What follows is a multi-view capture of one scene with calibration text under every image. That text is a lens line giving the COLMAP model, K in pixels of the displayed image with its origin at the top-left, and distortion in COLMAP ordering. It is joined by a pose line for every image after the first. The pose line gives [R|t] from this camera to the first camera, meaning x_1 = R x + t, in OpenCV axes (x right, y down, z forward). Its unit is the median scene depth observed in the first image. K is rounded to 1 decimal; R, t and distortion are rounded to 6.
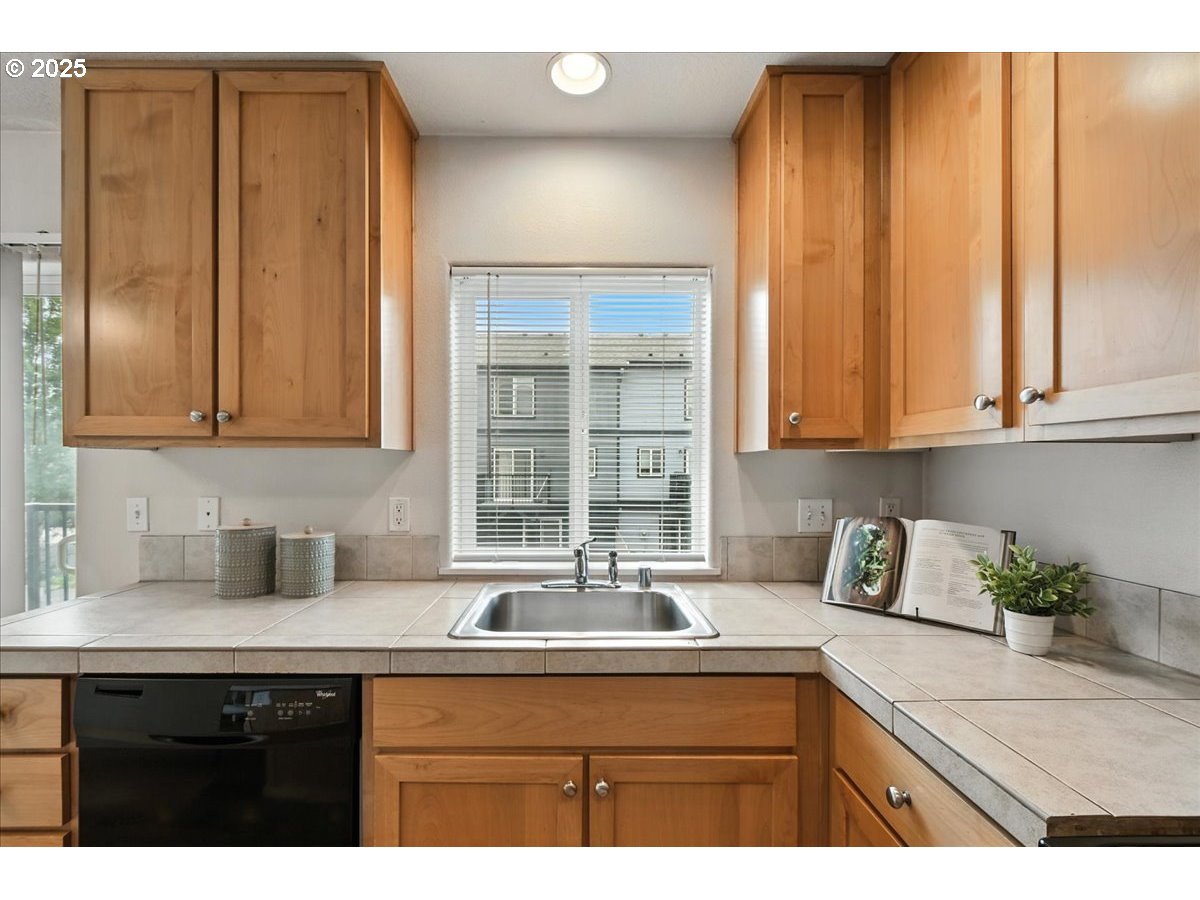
lens RADIAL K [[526.7, 0, 590.2], [0, 526.7, 465.9], [0, 0, 1]] dist [-0.000834, -0.000077]
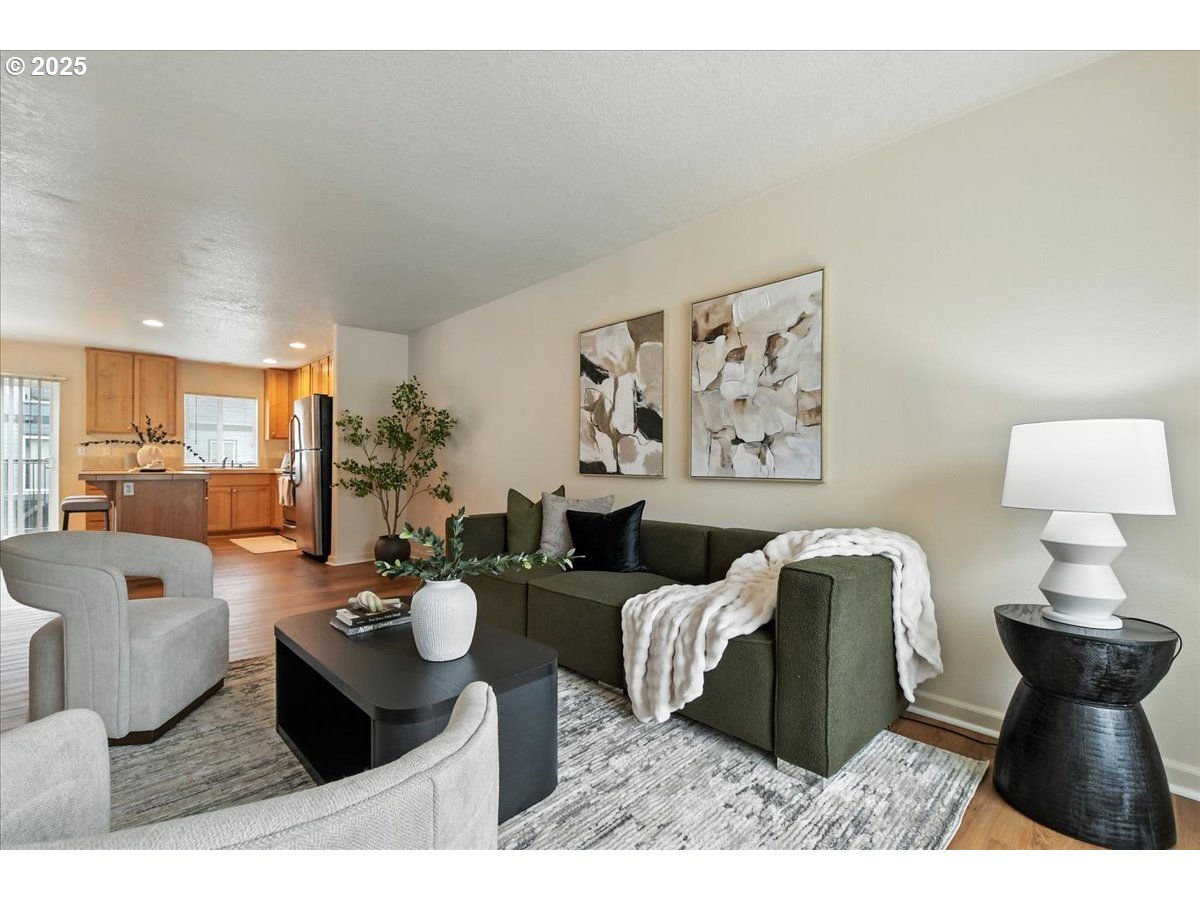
lens RADIAL K [[526.7, 0, 590.2], [0, 526.7, 465.9], [0, 0, 1]] dist [-0.000834, -0.000077]
pose [[0.724227, 0.003230, 0.689554, -0.990984], [-0.001231, 0.999993, -0.003391, 0.257333], [-0.689561, 0.001608, 0.724226, -5.209845]]
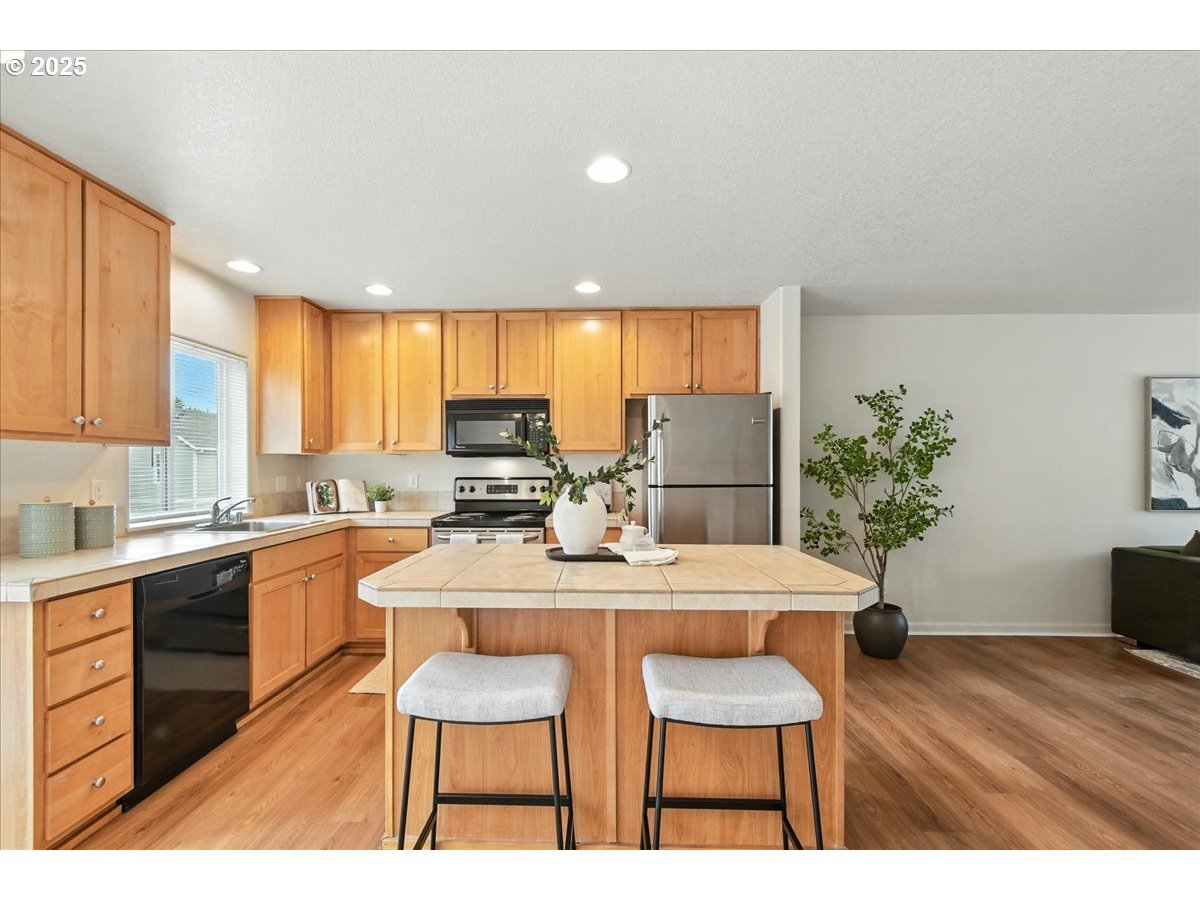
lens RADIAL K [[526.7, 0, 590.2], [0, 526.7, 465.9], [0, 0, 1]] dist [-0.000834, -0.000077]
pose [[0.026660, -0.000655, 0.999644, -2.085083], [0.006359, 0.999980, 0.000486, 0.035158], [-0.999624, 0.006344, 0.026664, -0.398055]]
